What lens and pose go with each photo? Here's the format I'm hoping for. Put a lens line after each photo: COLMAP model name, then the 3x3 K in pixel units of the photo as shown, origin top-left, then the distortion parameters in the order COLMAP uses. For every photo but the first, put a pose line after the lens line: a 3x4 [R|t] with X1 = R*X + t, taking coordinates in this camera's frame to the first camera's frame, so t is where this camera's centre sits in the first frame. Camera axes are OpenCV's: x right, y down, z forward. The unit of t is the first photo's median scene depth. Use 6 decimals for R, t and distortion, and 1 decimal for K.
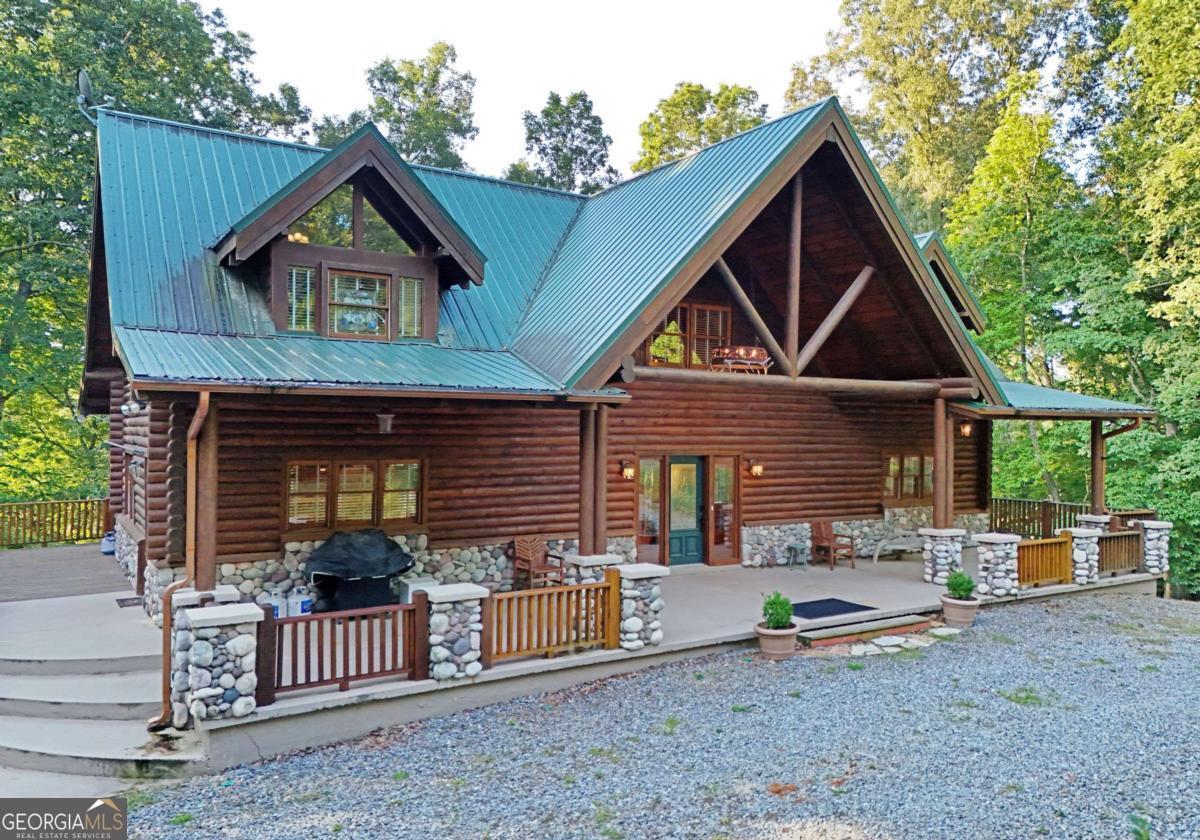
lens RADIAL K [[881.5, 0, 604.2], [0, 881.5, 417.5], [0, 0, 1]] dist [0.086068, -0.074081]
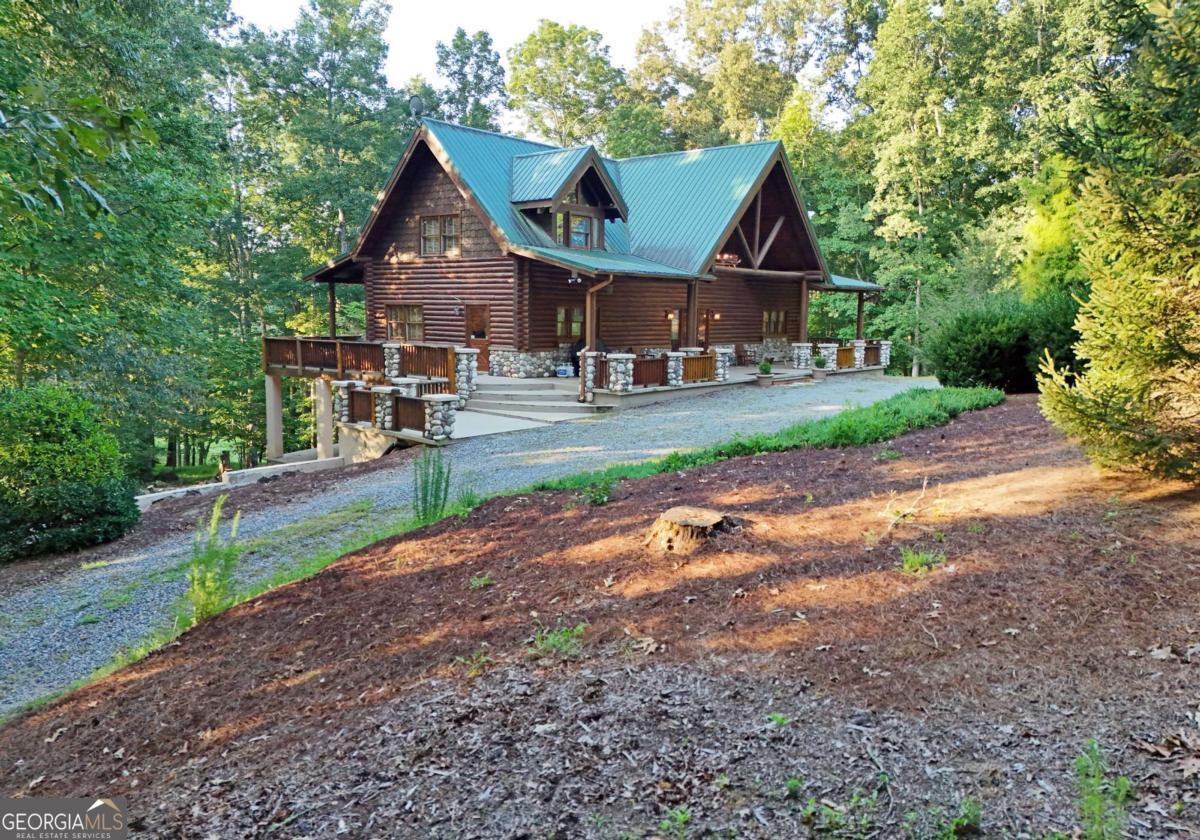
lens RADIAL K [[881.5, 0, 603.1], [0, 881.5, 417.3], [0, 0, 1]] dist [0.086068, -0.074081]
pose [[0.953872, -0.031481, 0.298557, -0.693522], [-0.008603, 0.991212, 0.132002, 0.025573], [-0.300089, -0.128481, 0.945219, -0.850427]]
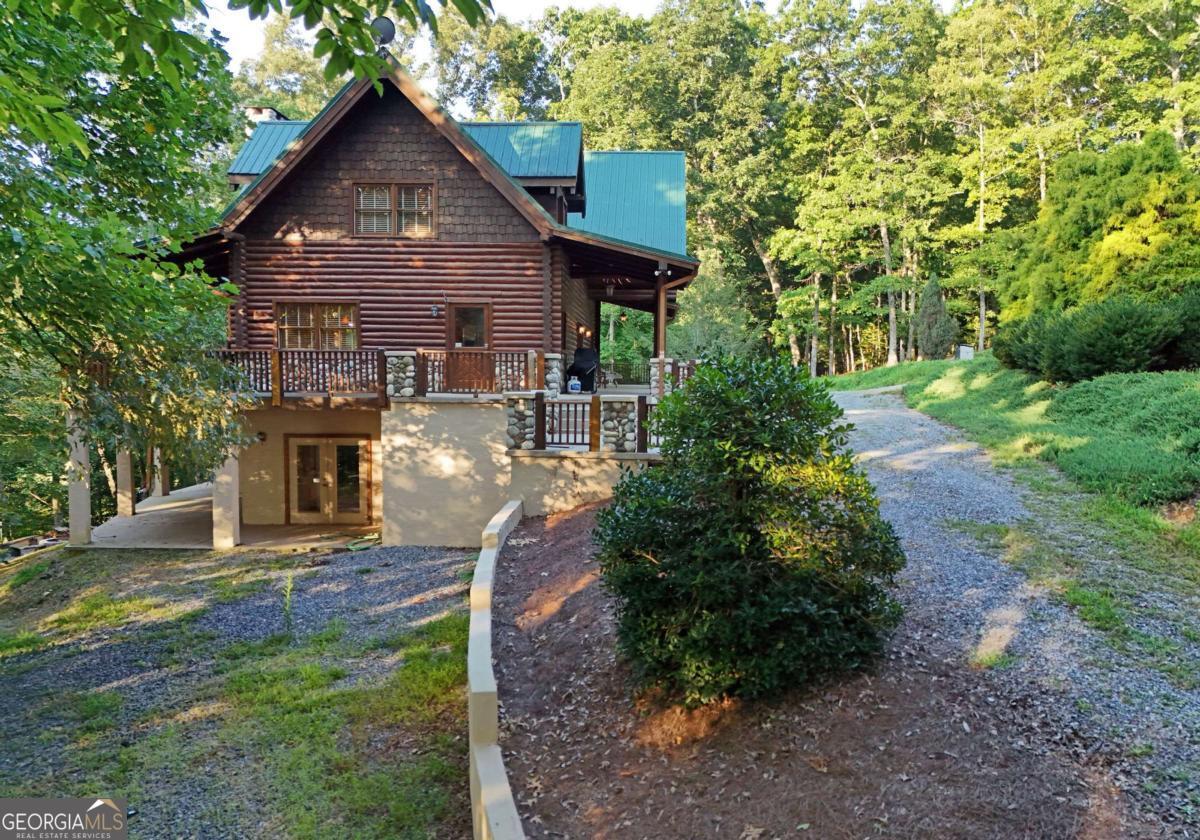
lens RADIAL K [[881.5, 0, 607.1], [0, 881.5, 429.8], [0, 0, 1]] dist [0.086068, -0.074081]
pose [[0.571771, -0.058643, 0.818314, -1.362607], [-0.013127, 0.996660, 0.080597, 0.114492], [-0.820308, -0.056825, 0.569092, -0.083744]]
